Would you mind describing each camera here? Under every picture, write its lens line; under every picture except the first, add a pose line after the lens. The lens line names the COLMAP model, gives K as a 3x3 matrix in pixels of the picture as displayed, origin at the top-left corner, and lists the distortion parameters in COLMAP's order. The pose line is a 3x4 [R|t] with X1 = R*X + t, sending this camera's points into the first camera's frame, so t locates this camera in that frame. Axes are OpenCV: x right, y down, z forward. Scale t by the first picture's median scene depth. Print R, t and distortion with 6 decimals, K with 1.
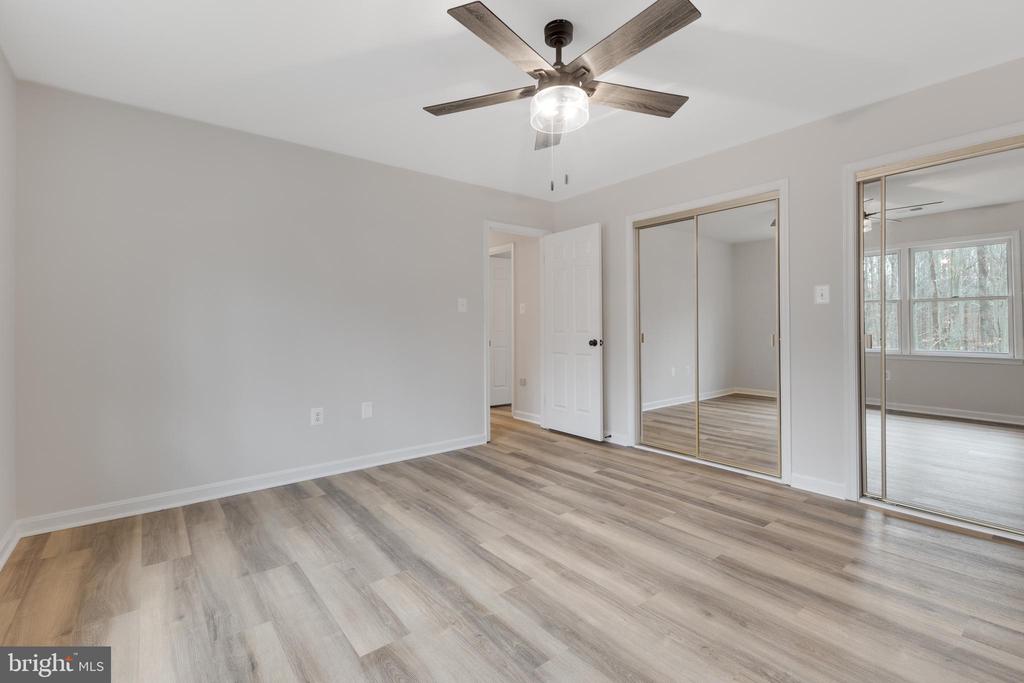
lens RADIAL K [[454.2, 0, 526.5], [0, 454.2, 336.3], [0, 0, 1]] dist [-0.000519, -0.000521]
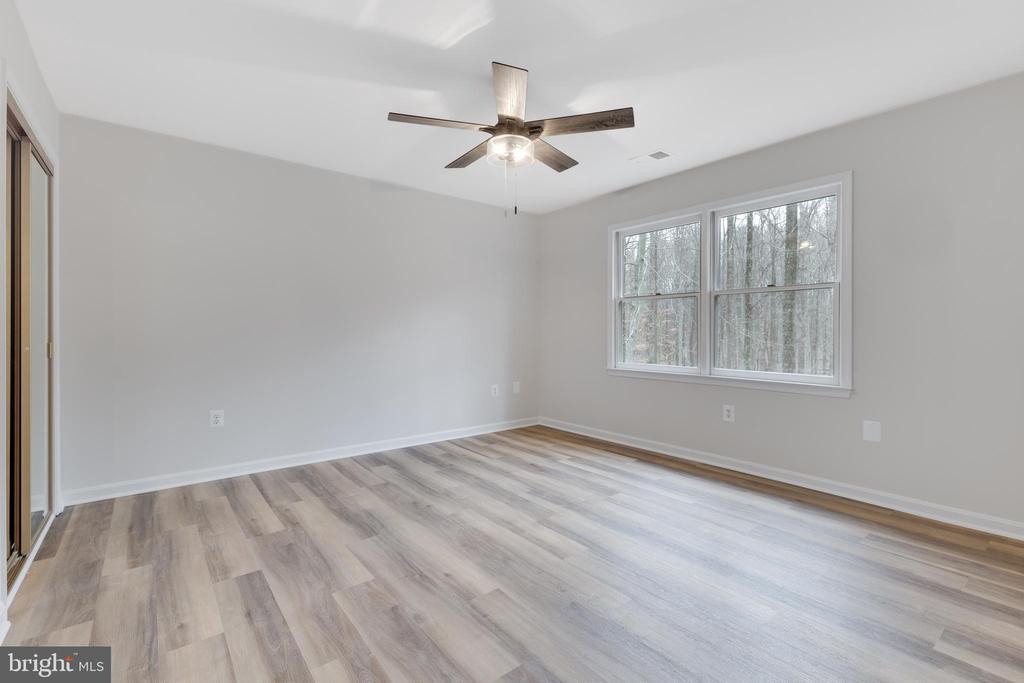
lens RADIAL K [[454.2, 0, 526.5], [0, 454.2, 336.3], [0, 0, 1]] dist [-0.000519, -0.000521]
pose [[-0.999905, 0.010003, 0.009475, 0.016676], [0.010256, 0.999582, 0.027037, -0.032927], [-0.009201, 0.027132, -0.999590, 1.905260]]
